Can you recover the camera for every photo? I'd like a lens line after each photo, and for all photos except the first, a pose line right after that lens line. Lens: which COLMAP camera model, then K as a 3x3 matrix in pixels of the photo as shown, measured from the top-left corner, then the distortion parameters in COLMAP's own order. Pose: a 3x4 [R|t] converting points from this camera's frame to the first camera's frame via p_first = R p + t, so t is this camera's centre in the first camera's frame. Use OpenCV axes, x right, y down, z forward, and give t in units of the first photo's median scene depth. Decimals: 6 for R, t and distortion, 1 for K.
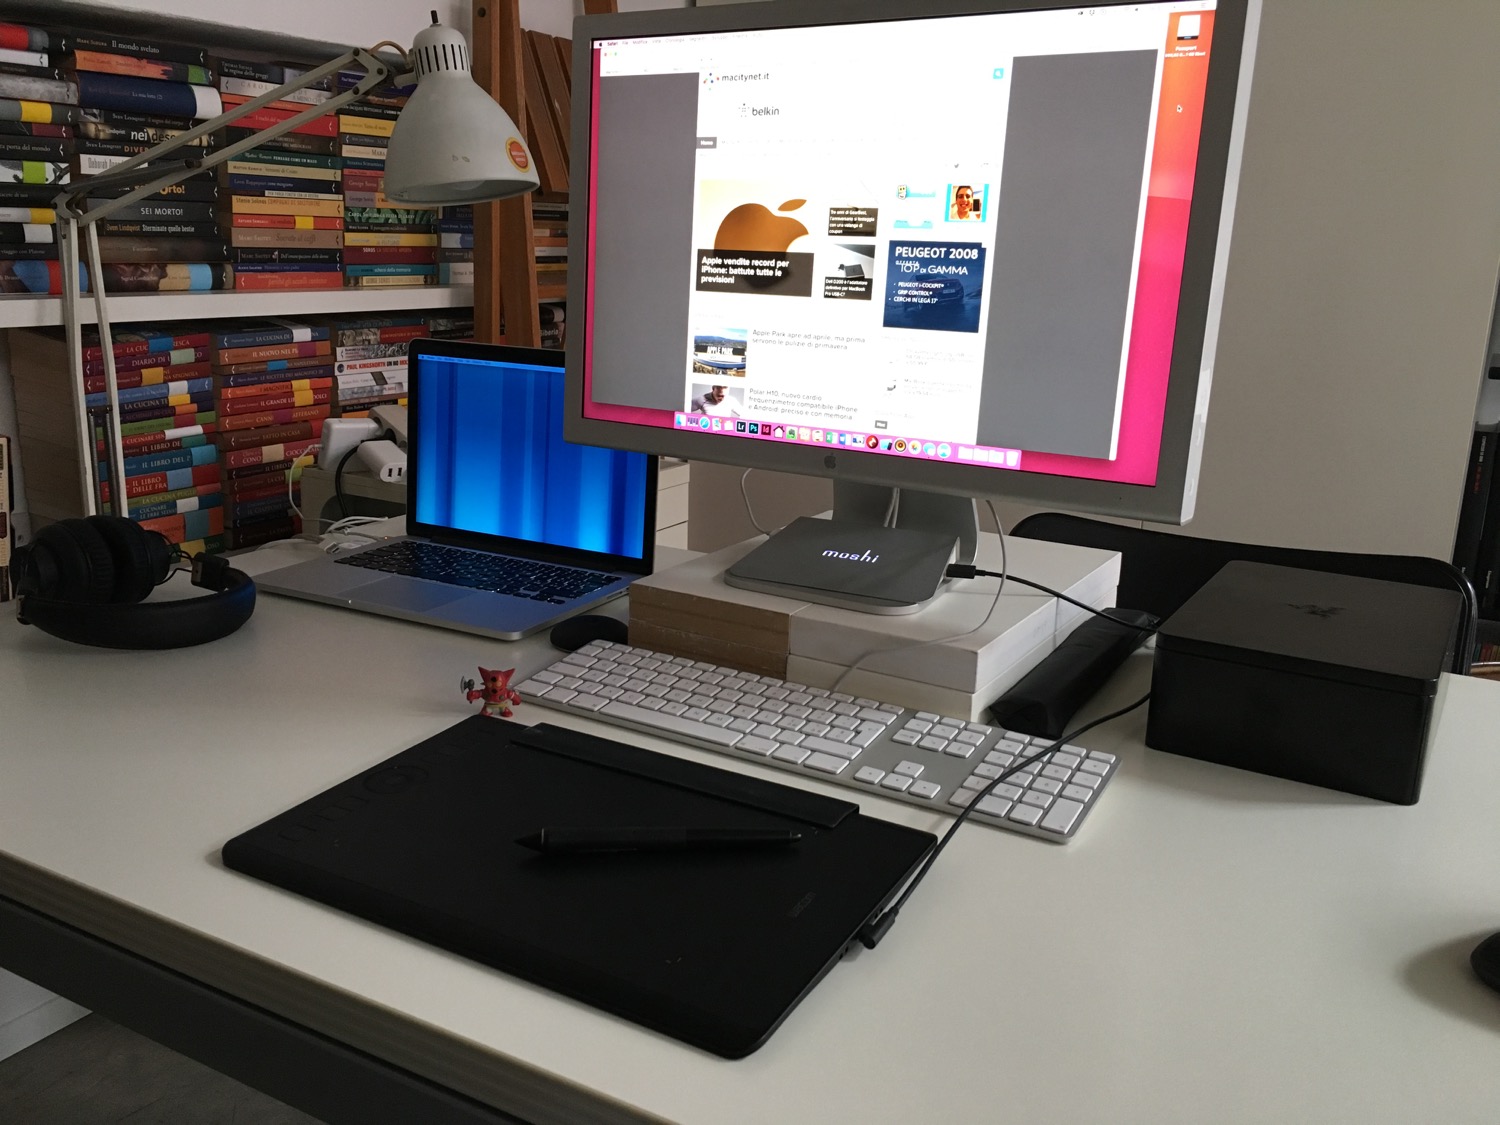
lens RADIAL K [[1279.3, 0, 750.2], [0, 1279.3, 563.4], [0, 0, 1]] dist [0.045735, -0.015148]
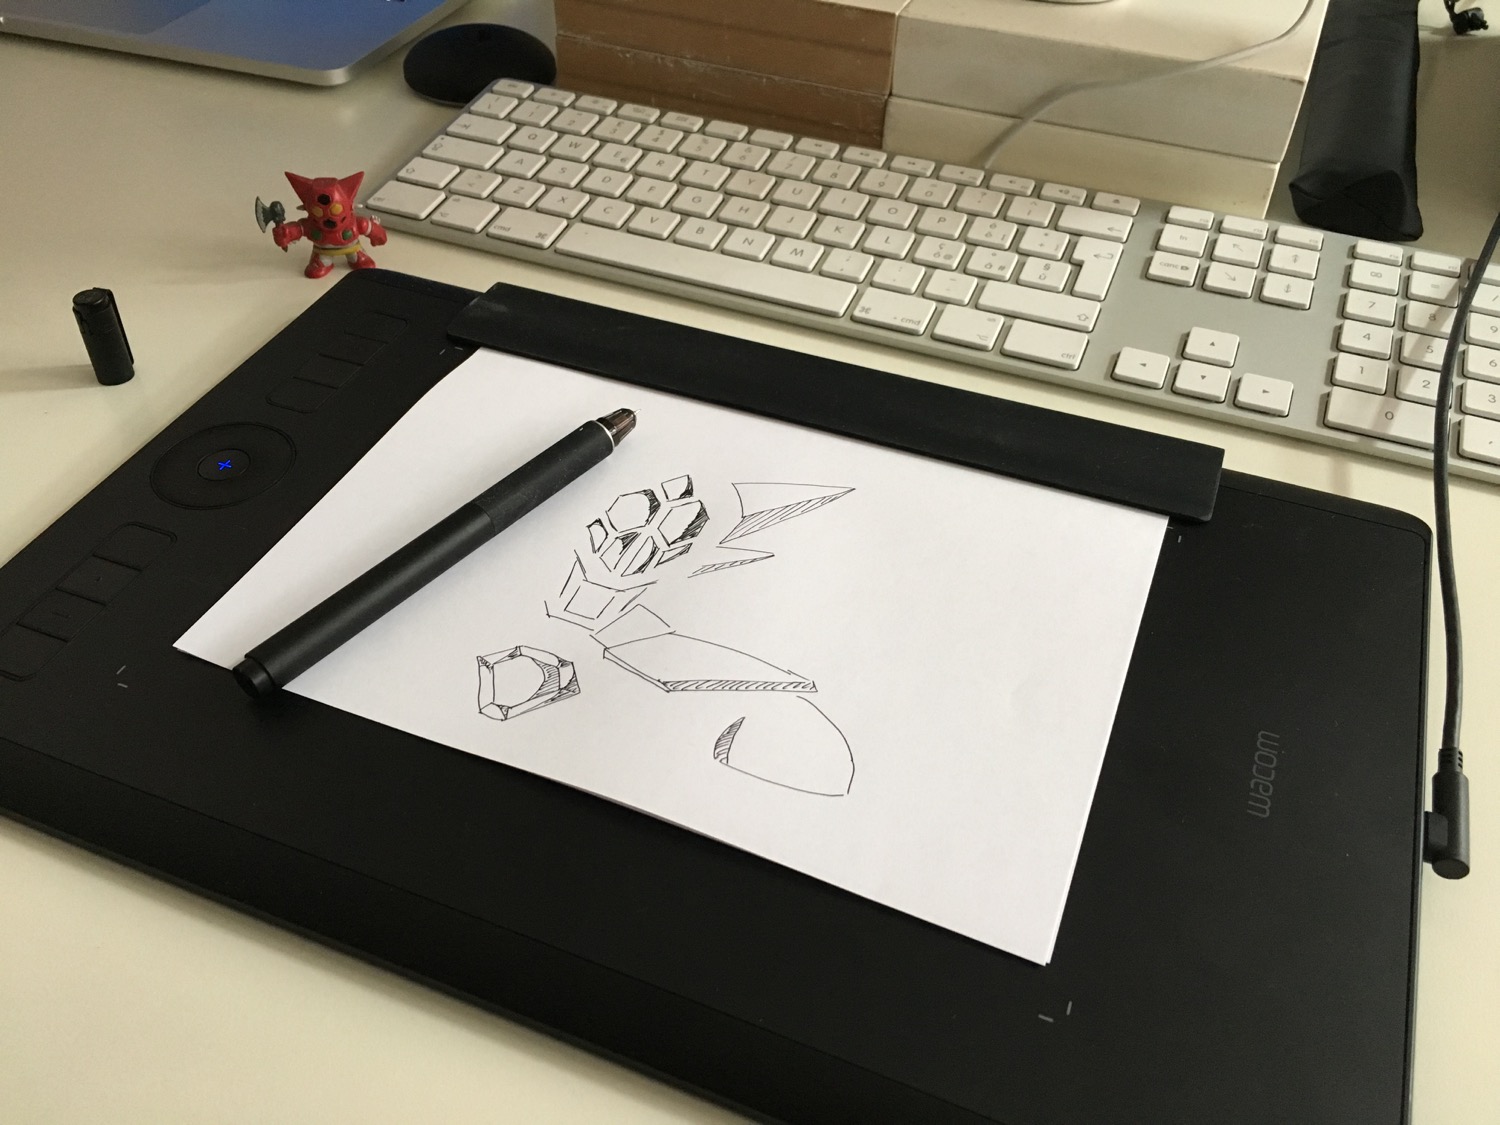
lens RADIAL K [[1279.3, 0, 747.5], [0, 1279.3, 561.6], [0, 0, 1]] dist [0.045735, -0.015148]
pose [[0.990548, -0.093208, 0.100637, -0.104269], [0.038034, 0.891534, 0.451353, 0.001204], [-0.131791, -0.443259, 0.886652, 0.491163]]
